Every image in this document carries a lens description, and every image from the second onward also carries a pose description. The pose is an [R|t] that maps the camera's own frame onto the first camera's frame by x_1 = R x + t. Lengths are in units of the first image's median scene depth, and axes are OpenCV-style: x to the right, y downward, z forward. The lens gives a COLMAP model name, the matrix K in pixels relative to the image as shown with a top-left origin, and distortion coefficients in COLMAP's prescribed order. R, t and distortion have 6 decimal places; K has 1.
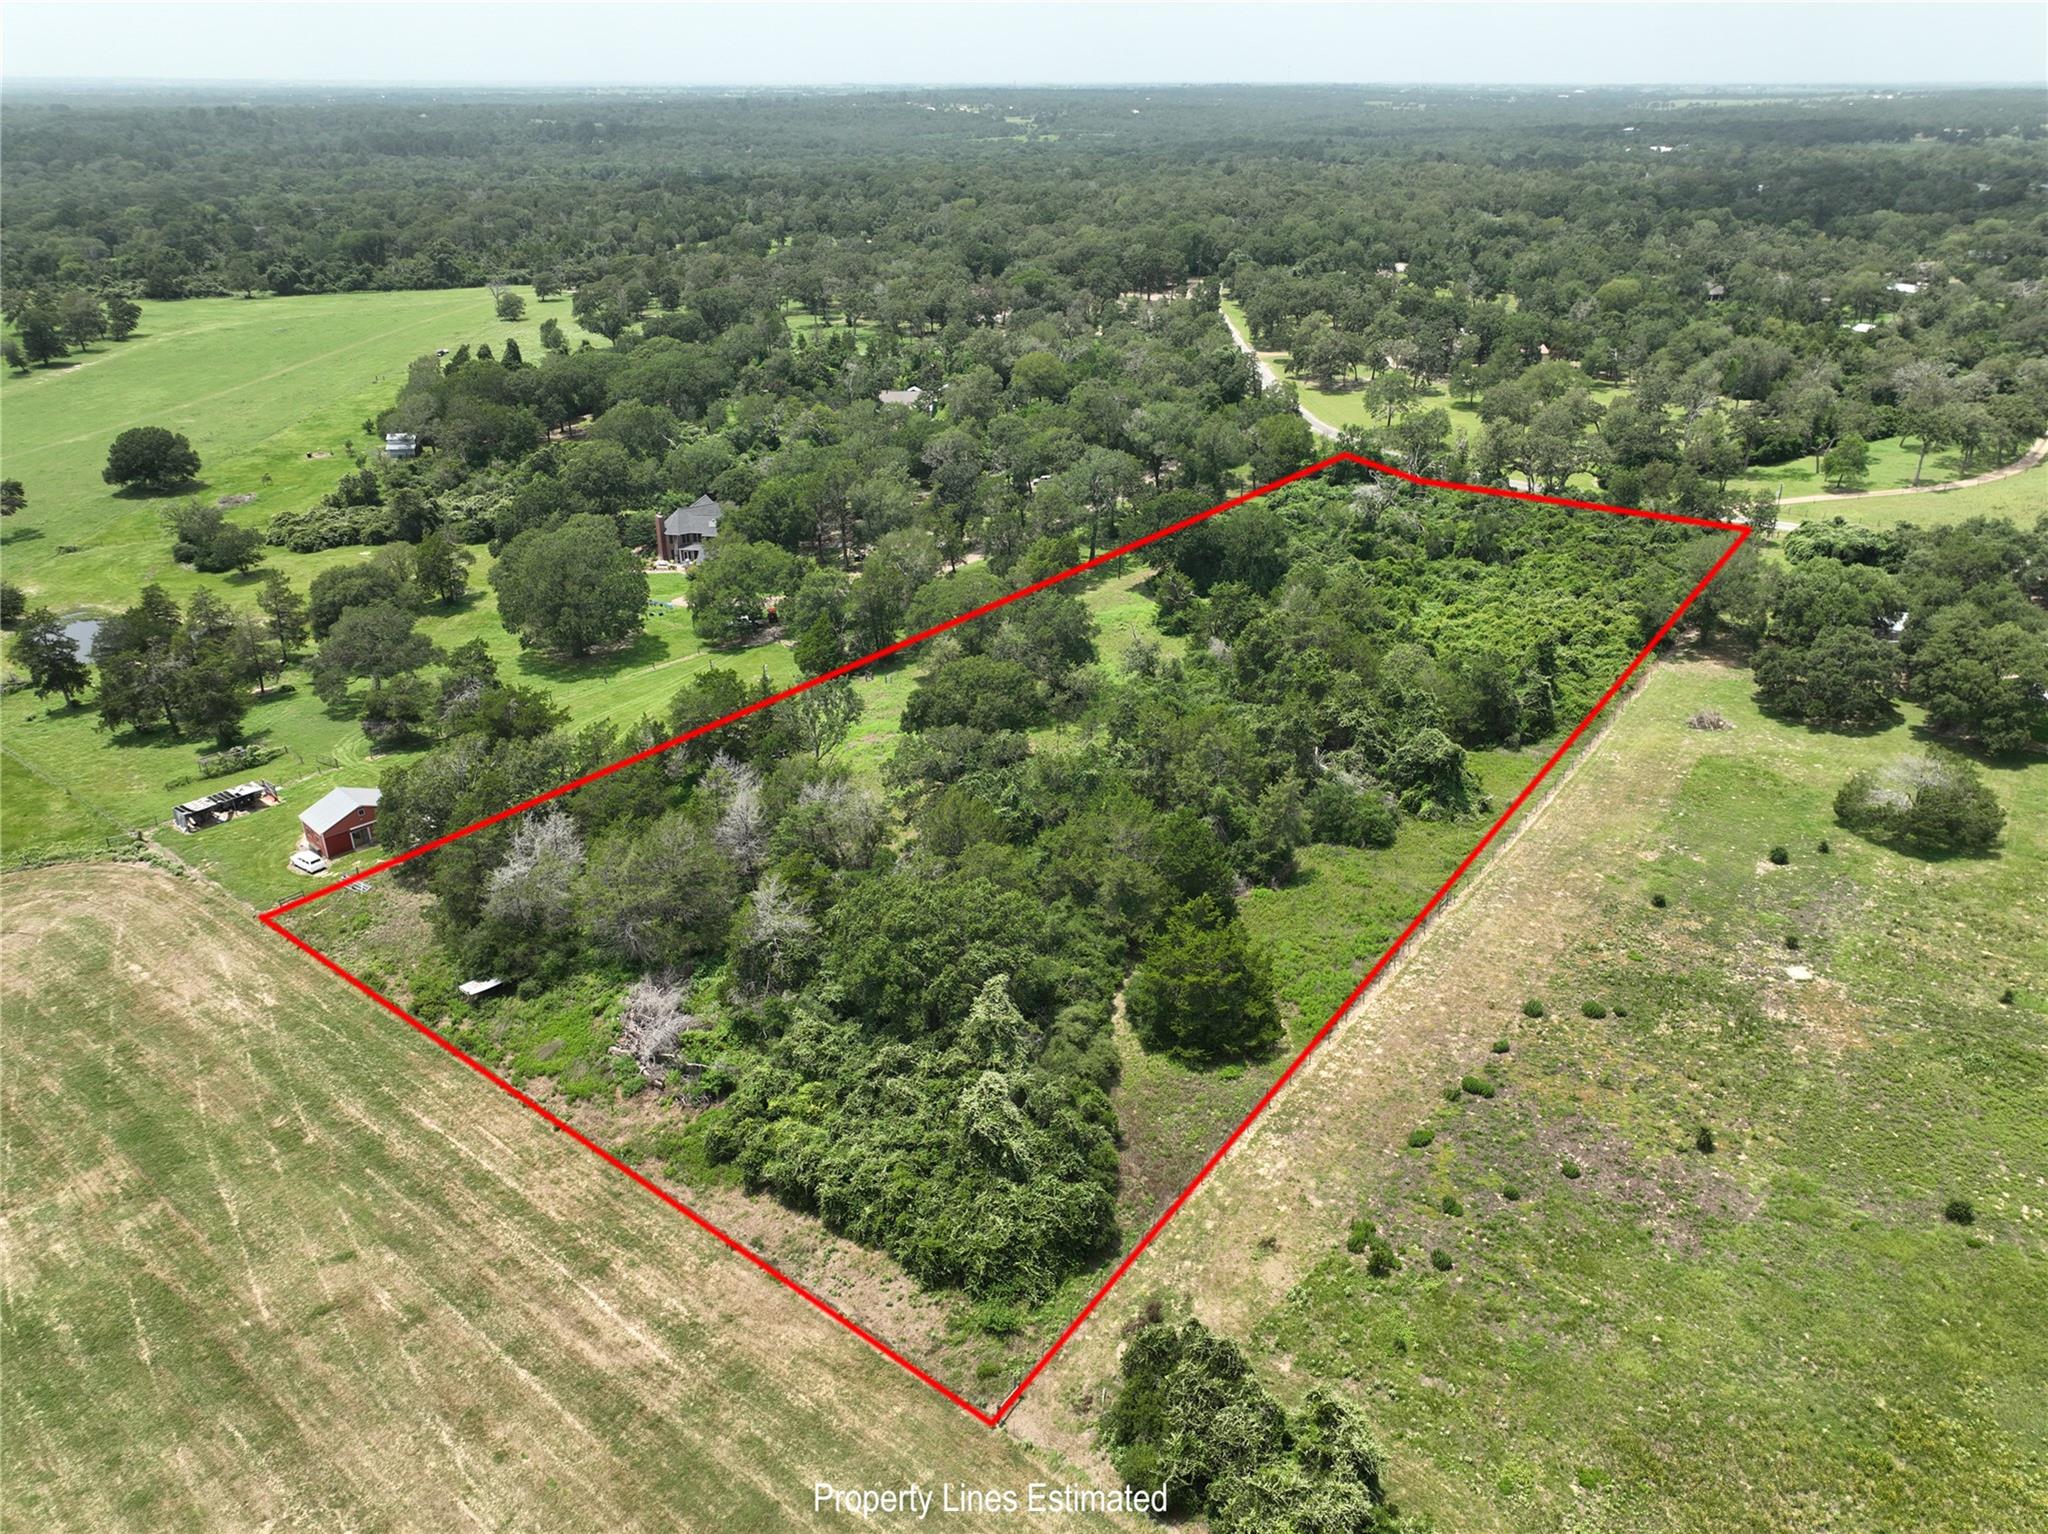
lens RADIAL K [[1448.2, 0, 1024.0], [0, 1448.2, 767.0], [0, 0, 1]] dist [-0.011587, 0.033254]
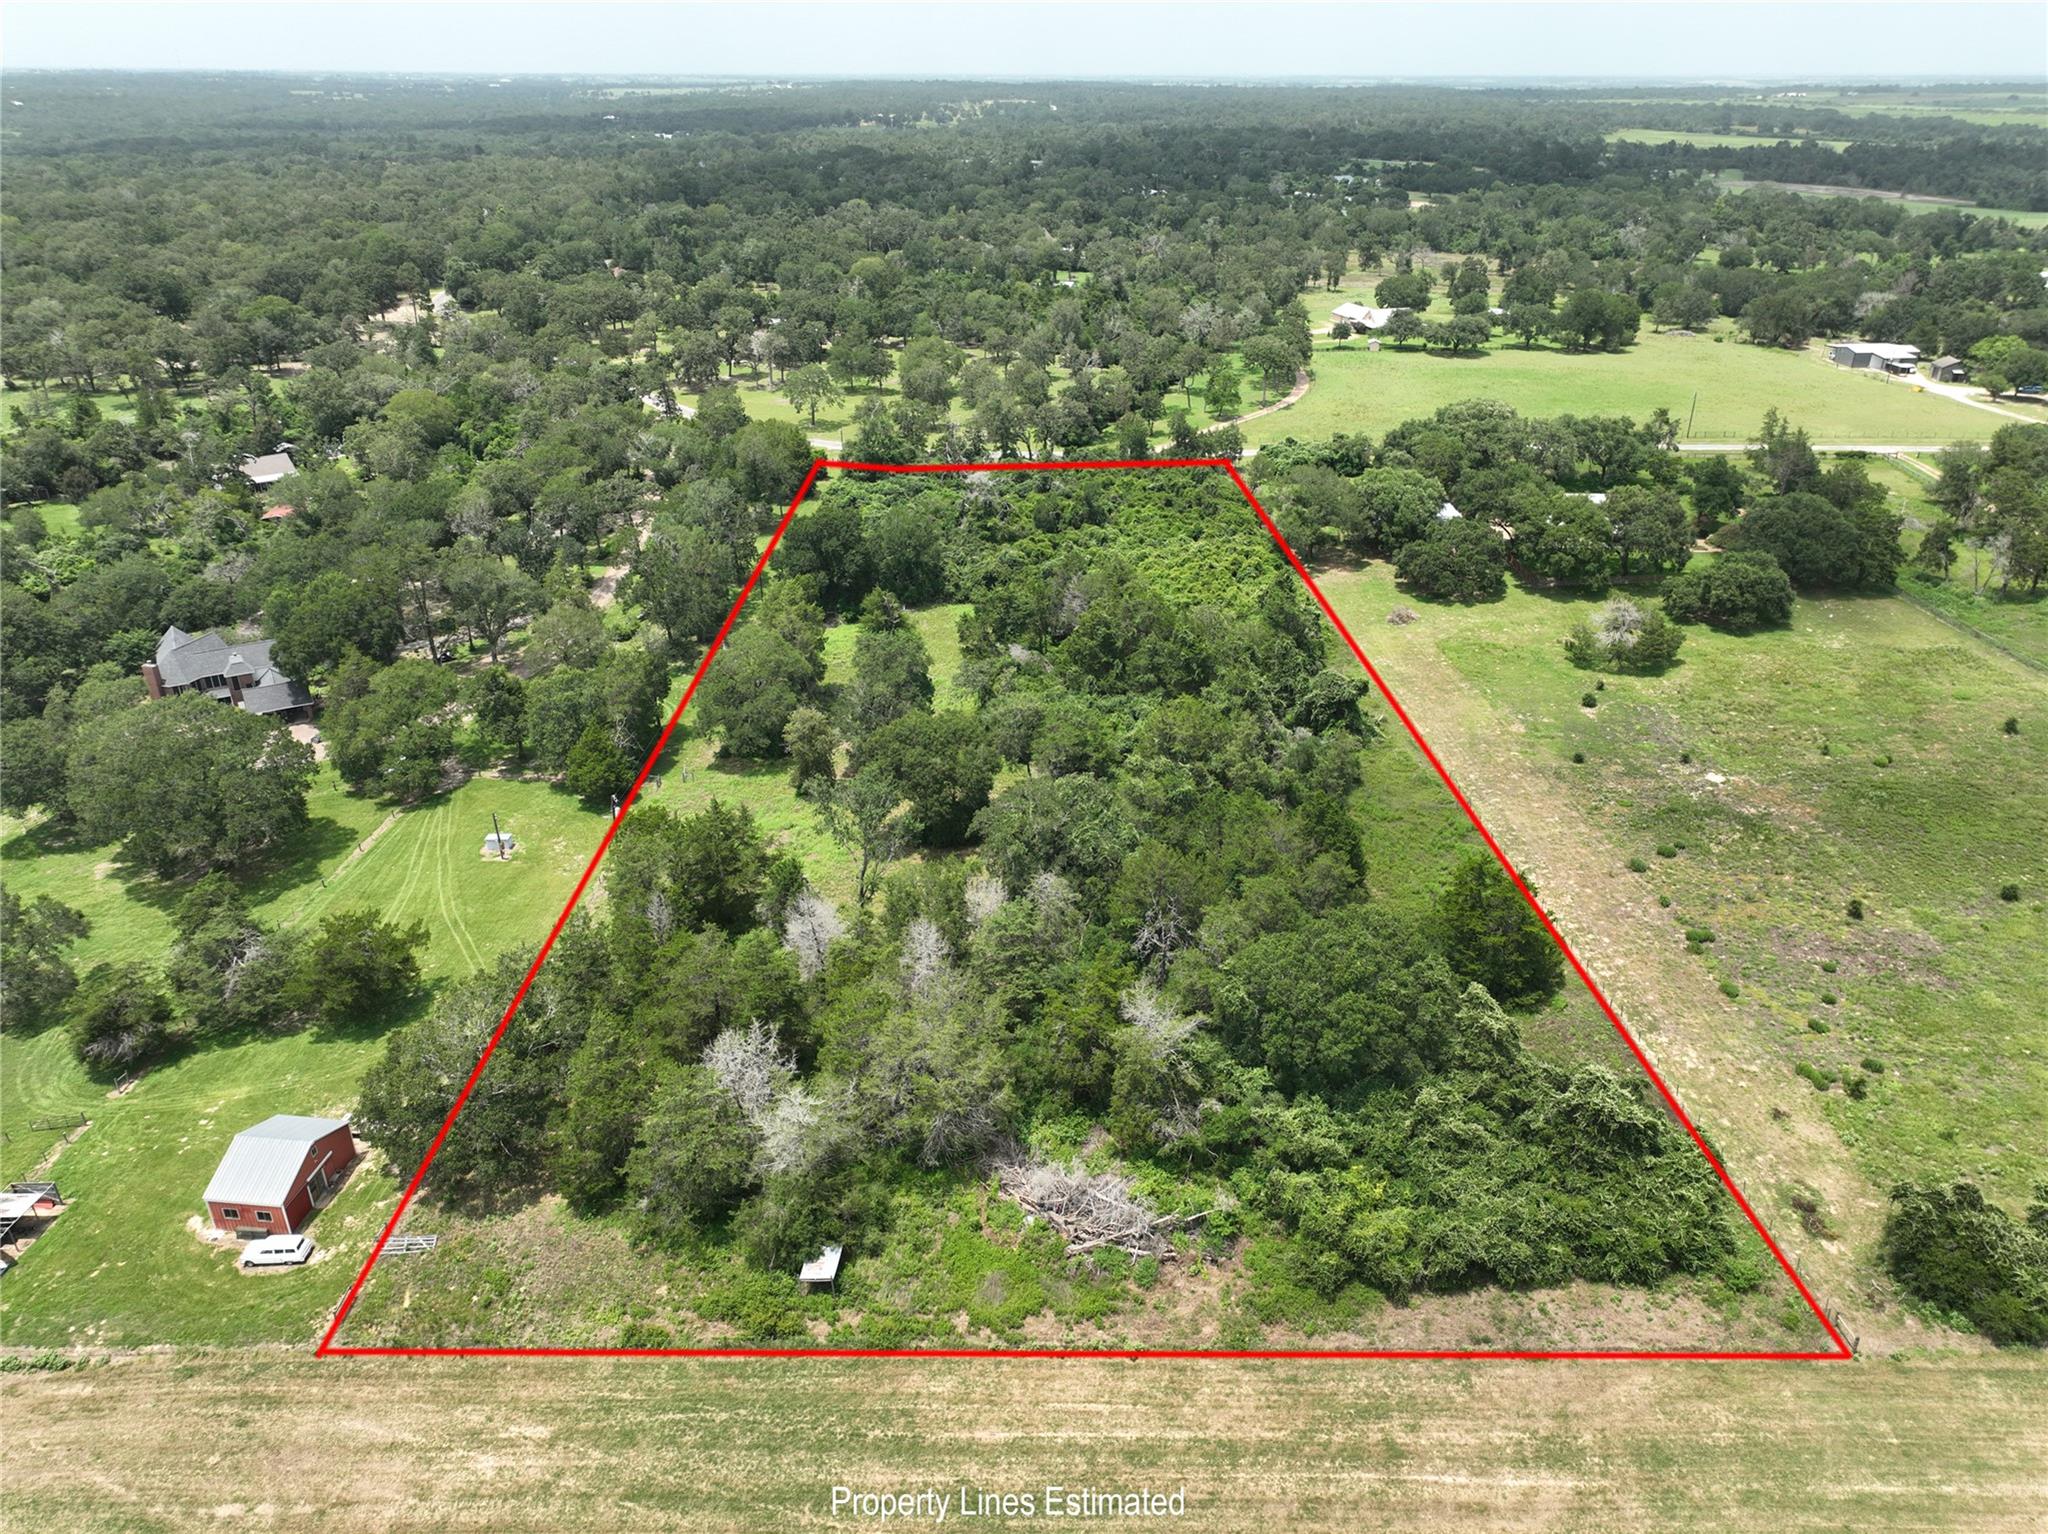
lens RADIAL K [[1448.2, 0, 1024.0], [0, 1448.2, 767.0], [0, 0, 1]] dist [-0.011587, 0.033254]
pose [[0.787966, -0.269018, 0.553840, -0.713809], [0.265544, 0.960027, 0.088519, -0.155765], [-0.555514, 0.077319, 0.827905, 0.318392]]
